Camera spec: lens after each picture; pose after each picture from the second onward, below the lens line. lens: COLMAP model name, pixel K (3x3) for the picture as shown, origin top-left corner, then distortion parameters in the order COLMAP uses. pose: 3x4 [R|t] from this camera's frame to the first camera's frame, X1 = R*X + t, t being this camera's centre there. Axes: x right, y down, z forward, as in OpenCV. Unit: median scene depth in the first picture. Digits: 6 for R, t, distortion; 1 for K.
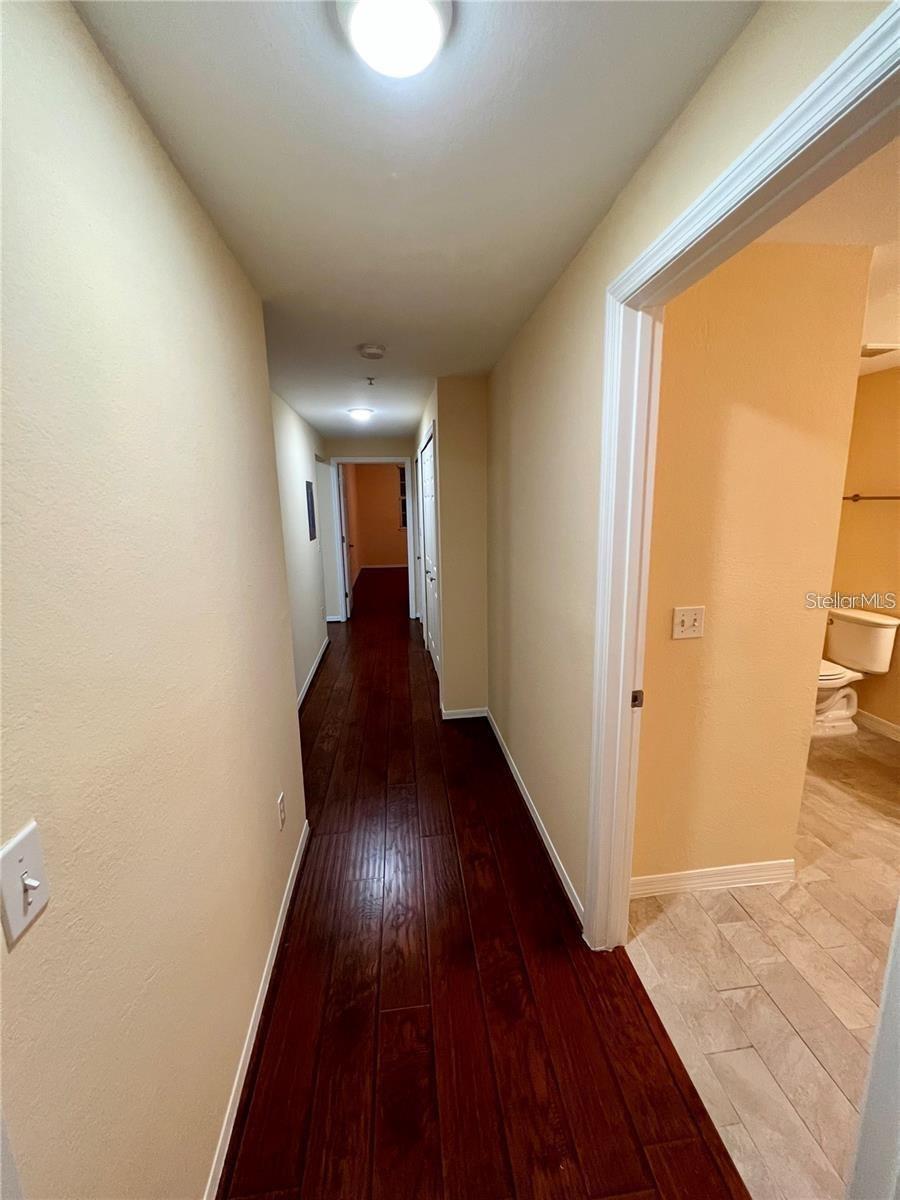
lens RADIAL K [[479.5, 0, 454.6], [0, 479.5, 595.4], [0, 0, 1]] dist [-0.001281, -0.000014]
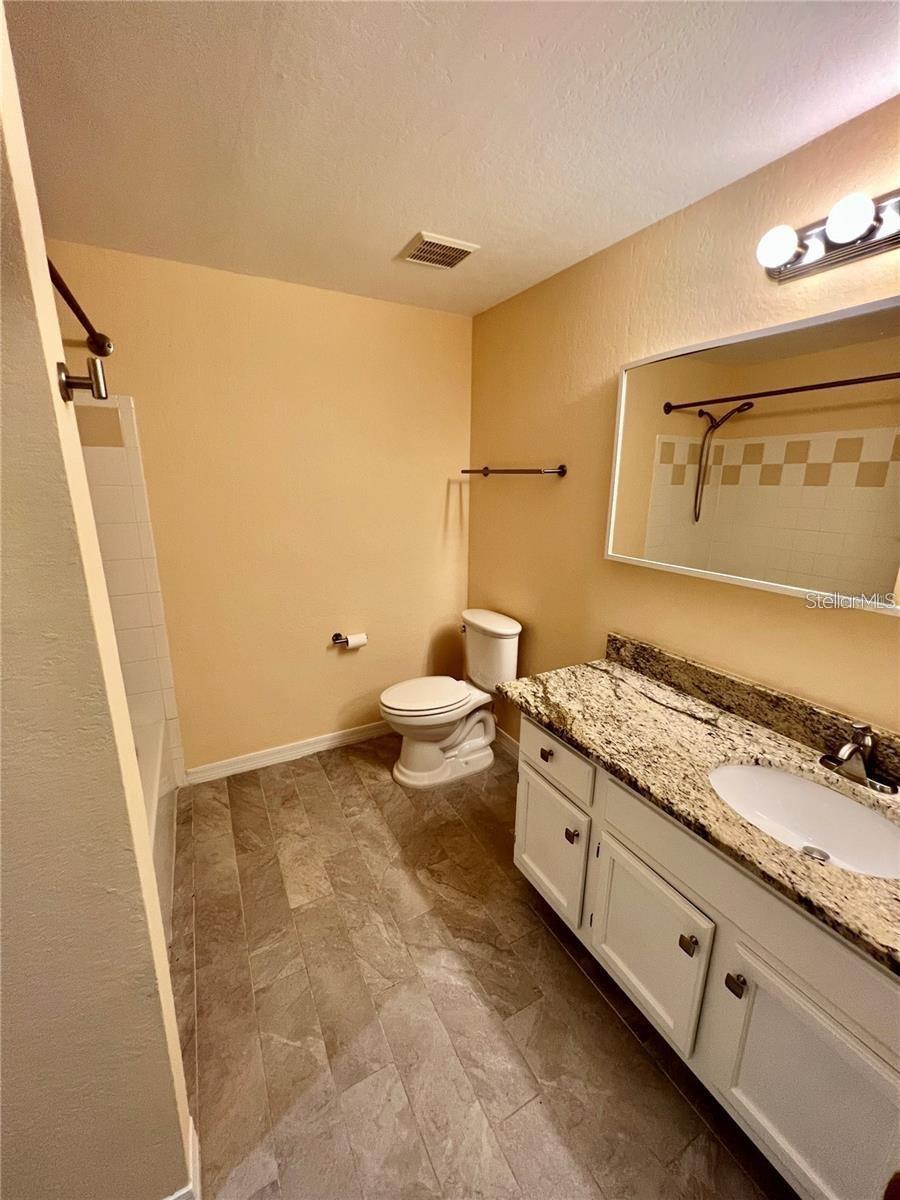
lens RADIAL K [[479.5, 0, 454.6], [0, 479.5, 595.4], [0, 0, 1]] dist [-0.001281, -0.000014]
pose [[0.930089, -0.064047, 0.361706, 0.506141], [0.047074, 0.997345, 0.055552, -0.046383], [-0.364304, -0.034641, 0.930635, 0.280699]]
